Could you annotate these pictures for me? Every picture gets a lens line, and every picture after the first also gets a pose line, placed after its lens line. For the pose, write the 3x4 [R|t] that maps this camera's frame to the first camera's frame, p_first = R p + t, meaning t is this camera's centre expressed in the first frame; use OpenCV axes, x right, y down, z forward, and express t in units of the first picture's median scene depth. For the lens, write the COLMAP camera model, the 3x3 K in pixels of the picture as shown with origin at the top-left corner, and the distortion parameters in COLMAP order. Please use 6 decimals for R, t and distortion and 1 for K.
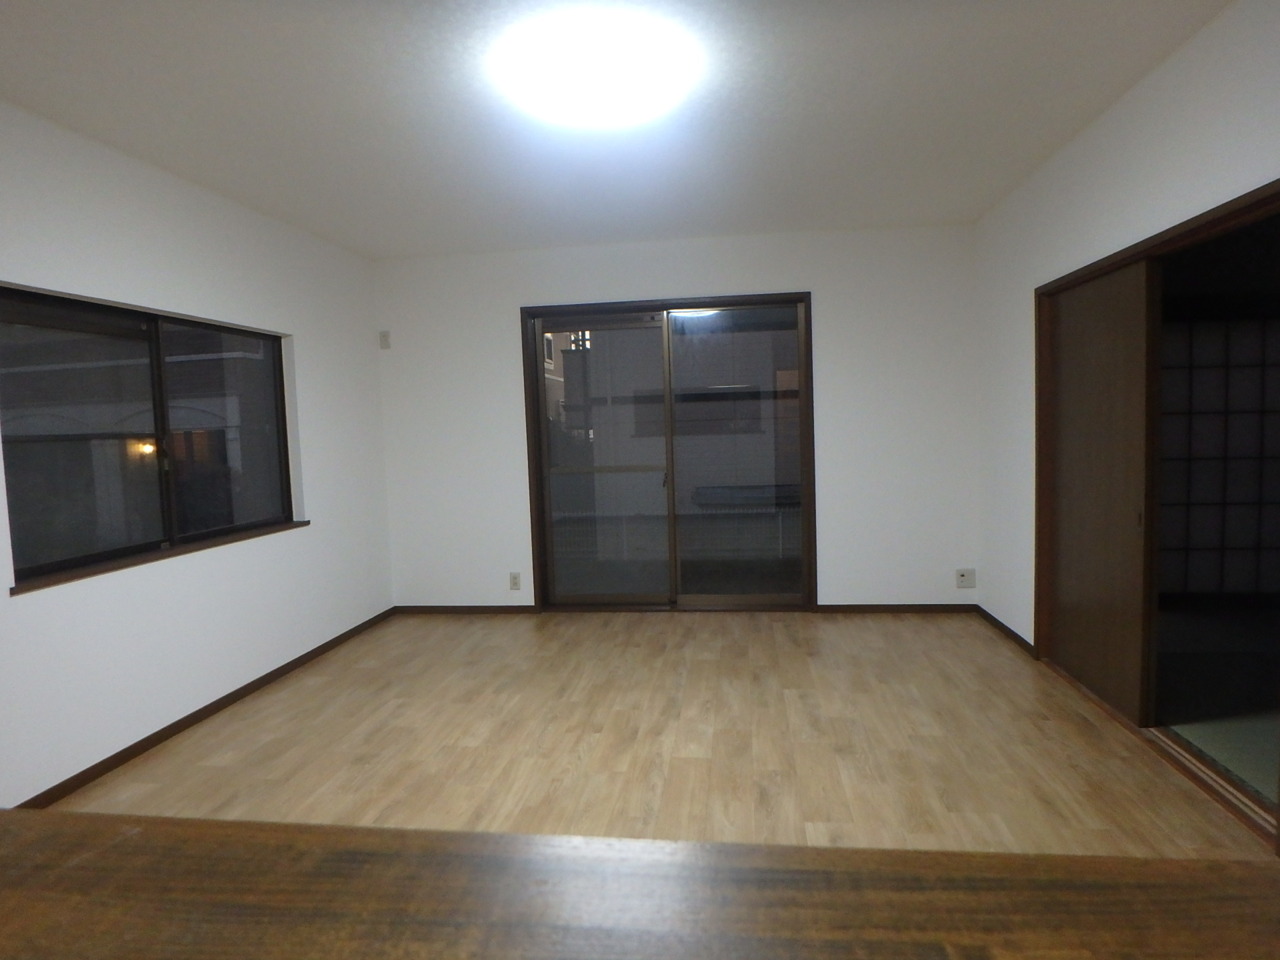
lens RADIAL K [[782.6, 0, 636.2], [0, 782.6, 472.2], [0, 0, 1]] dist [-0.063096, 0.024524]
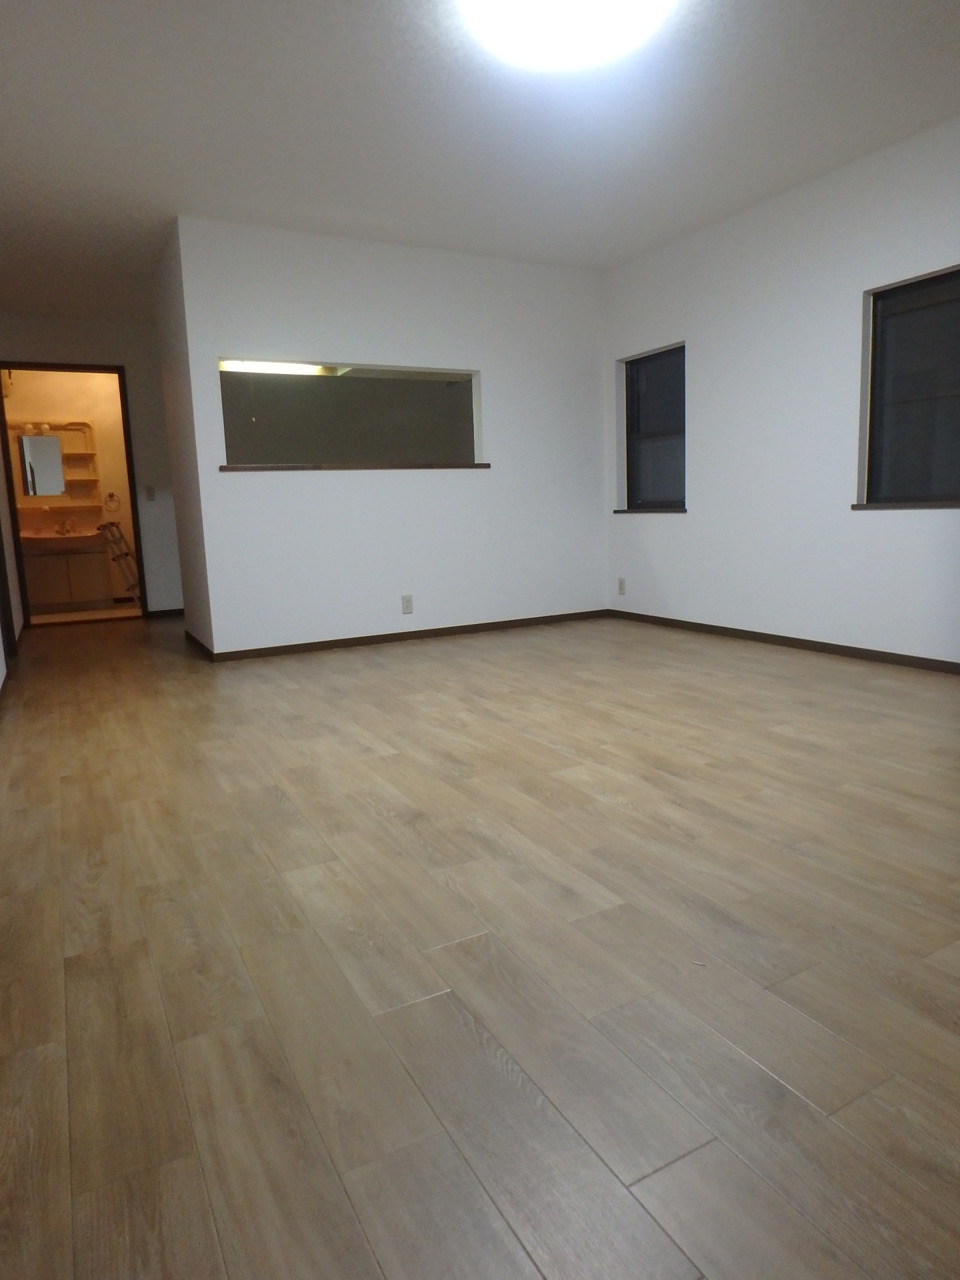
lens RADIAL K [[782.6, 0, 480.0], [0, 782.6, 640.0], [0, 0, 1]] dist [-0.063096, 0.024524]
pose [[-0.807730, 0.155791, -0.568596, 0.593694], [0.026823, 0.973166, 0.228536, 0.029914], [0.588942, 0.169344, -0.790234, 1.546022]]
